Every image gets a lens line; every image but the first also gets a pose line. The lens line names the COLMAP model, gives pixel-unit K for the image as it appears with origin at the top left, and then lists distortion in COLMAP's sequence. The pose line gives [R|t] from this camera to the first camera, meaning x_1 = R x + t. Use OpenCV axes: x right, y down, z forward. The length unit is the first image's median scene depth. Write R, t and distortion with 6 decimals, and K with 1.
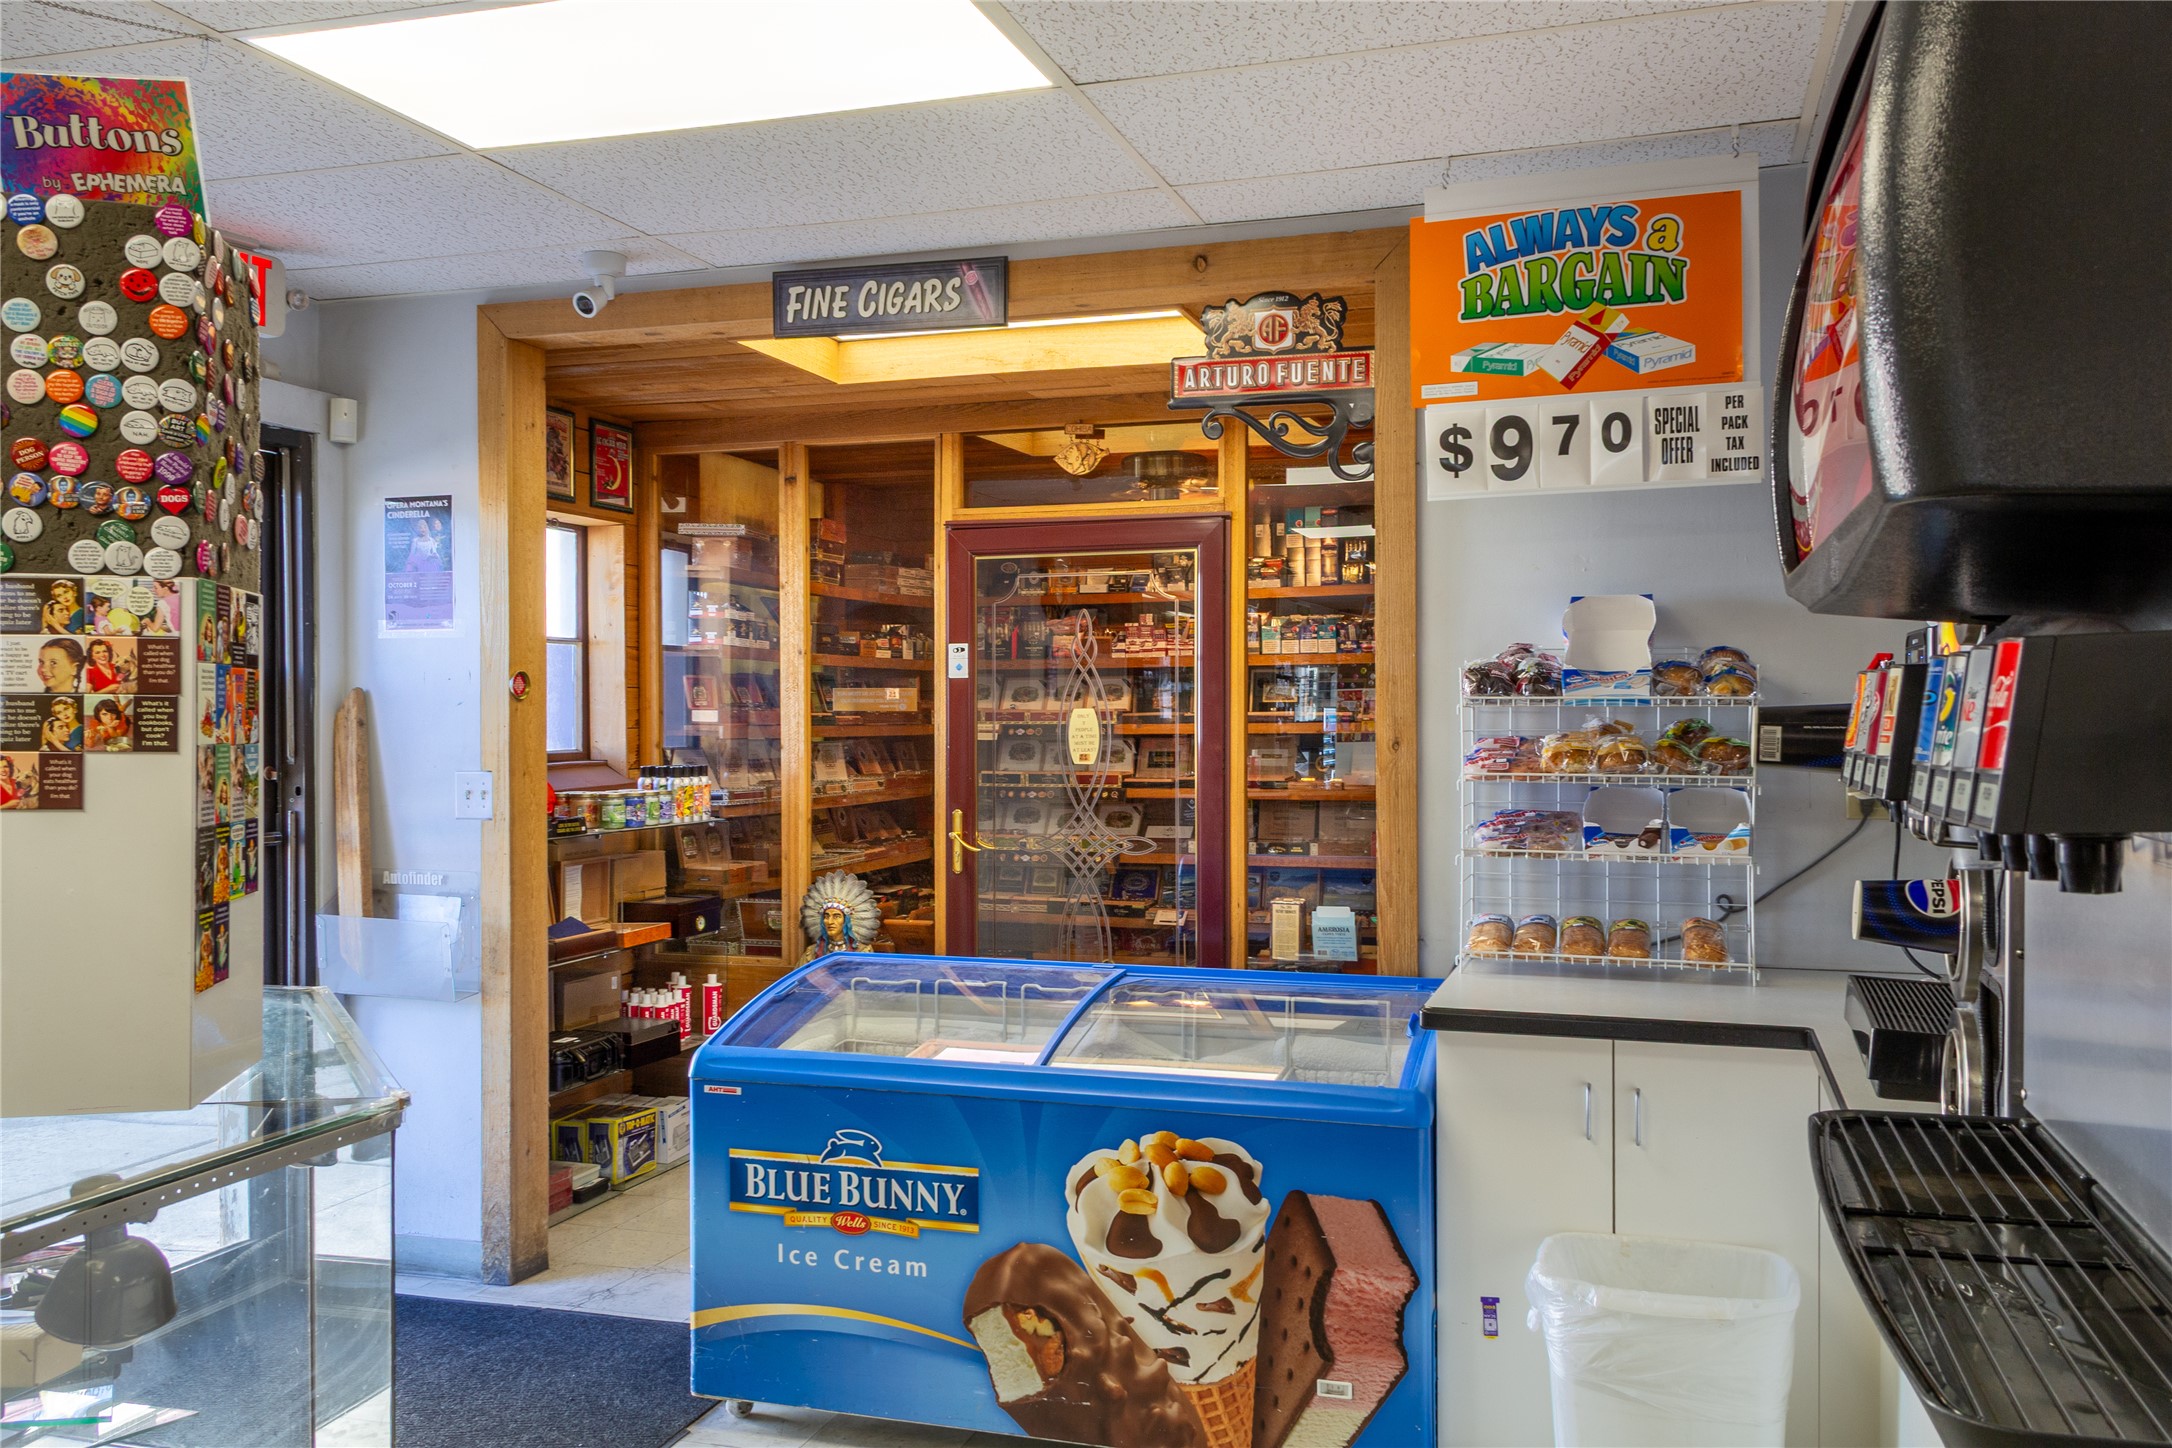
lens RADIAL K [[1819.9, 0, 1084.2], [0, 1819.9, 723.1], [0, 0, 1]] dist [0.017688, -0.006868]
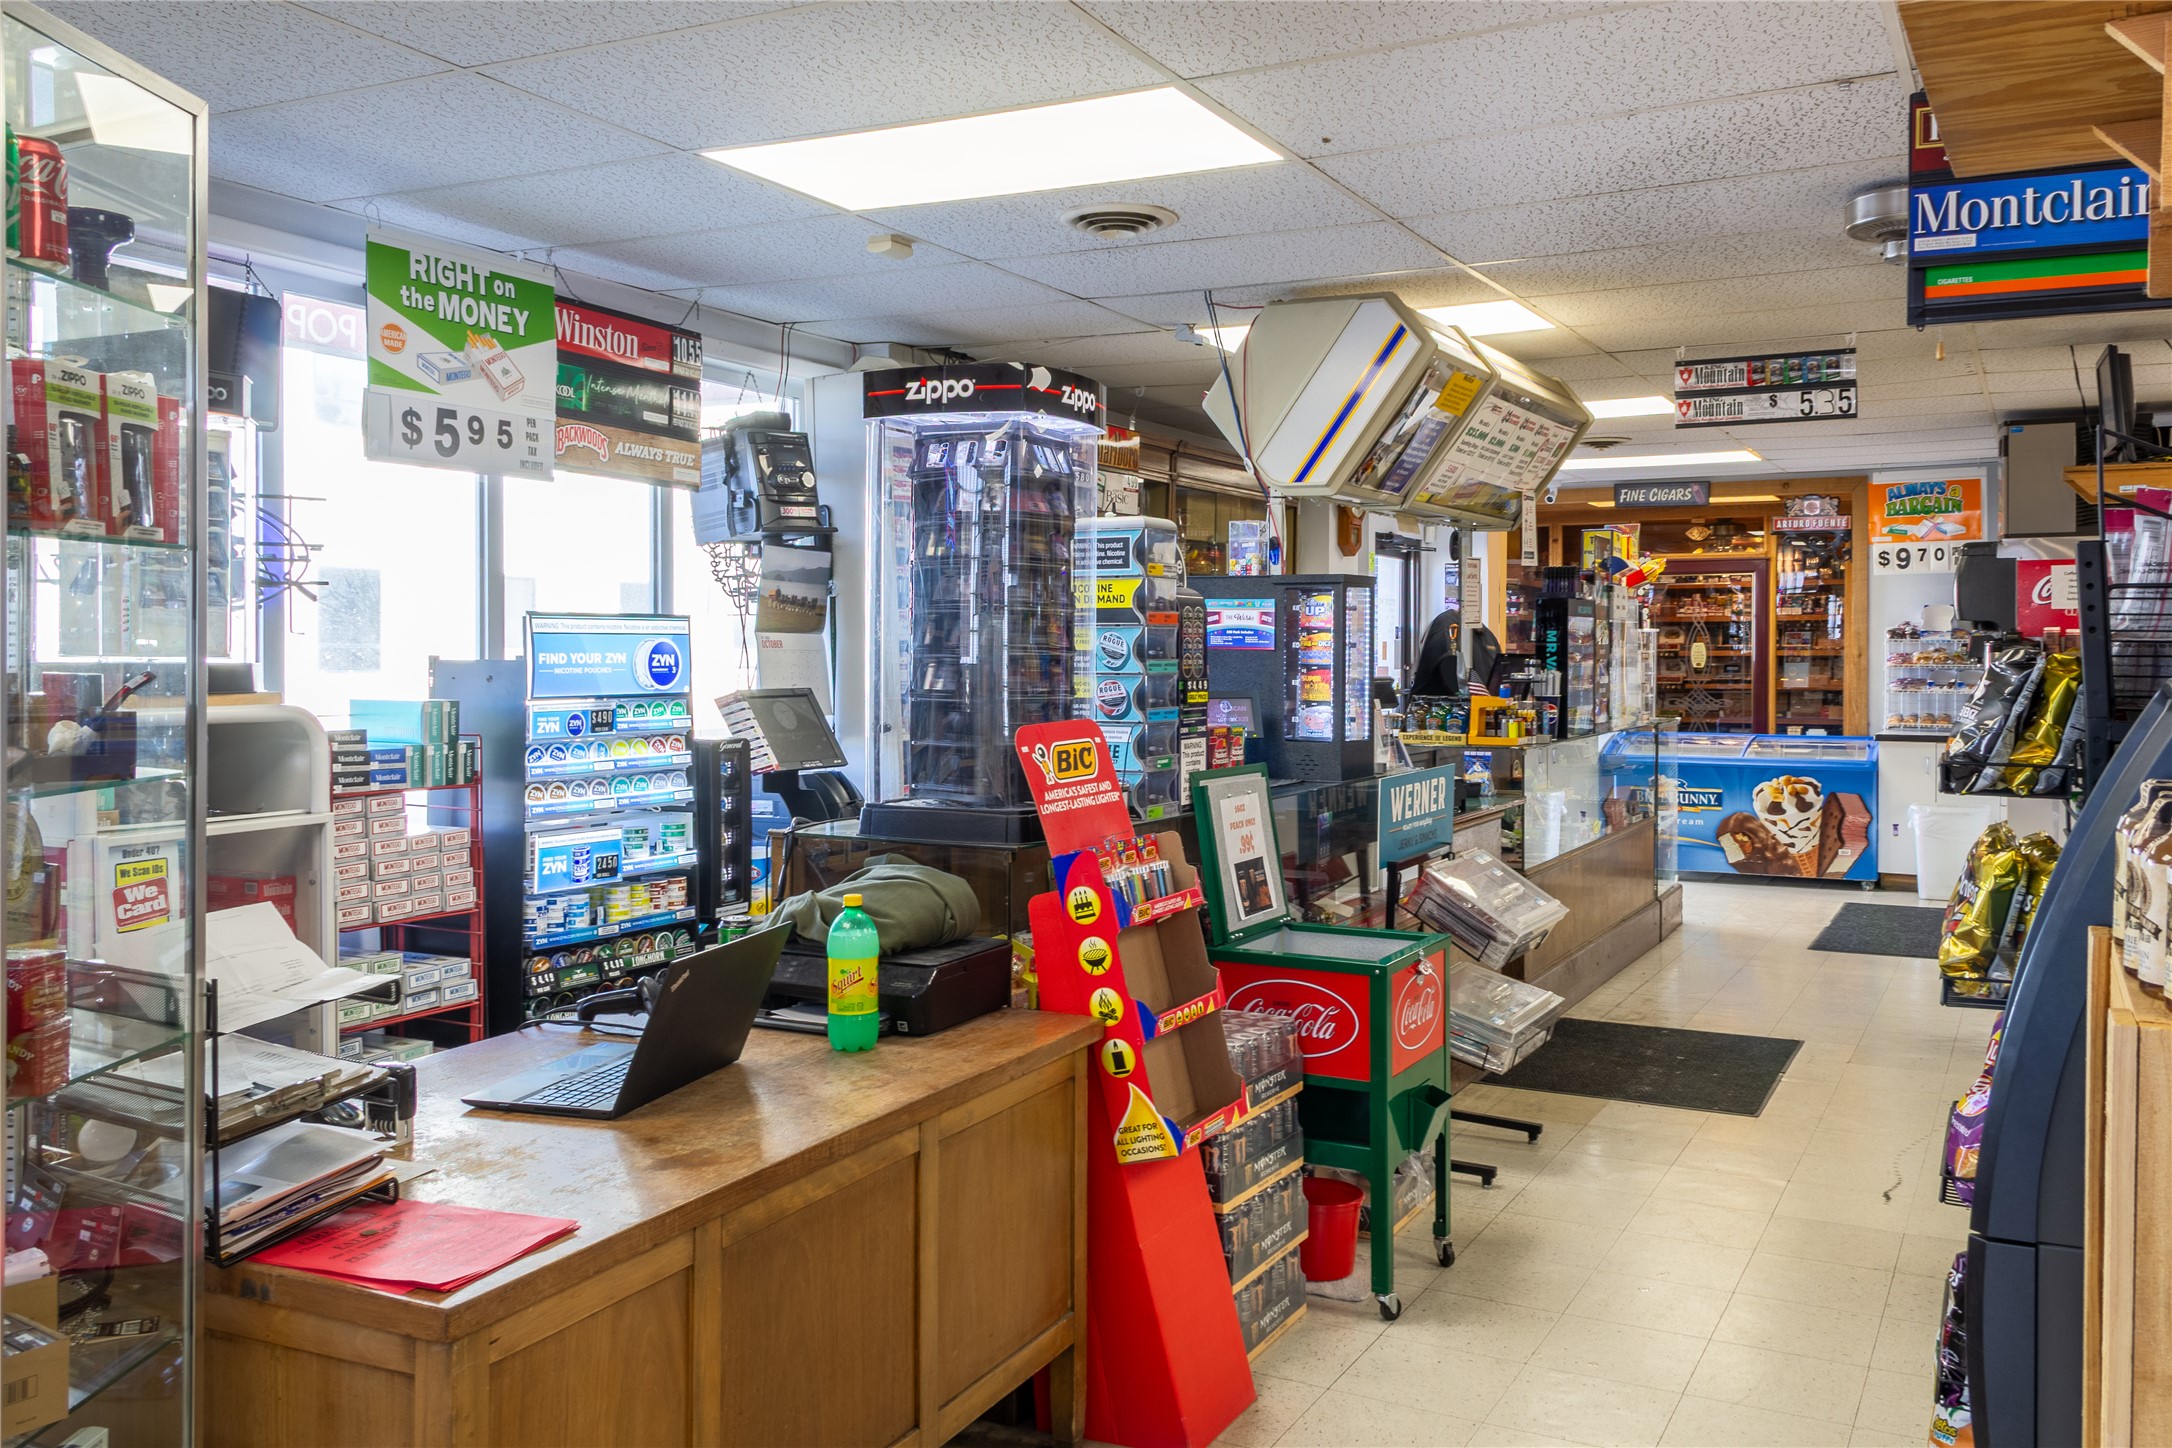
lens RADIAL K [[1819.9, 0, 1105.4], [0, 1819.9, 651.1], [0, 0, 1]] dist [0.017688, -0.006868]
pose [[0.984989, 0.003403, -0.172582, -0.570418], [-0.004079, 0.999985, -0.003559, 0.022081], [0.172568, 0.004209, 0.984989, -2.310006]]
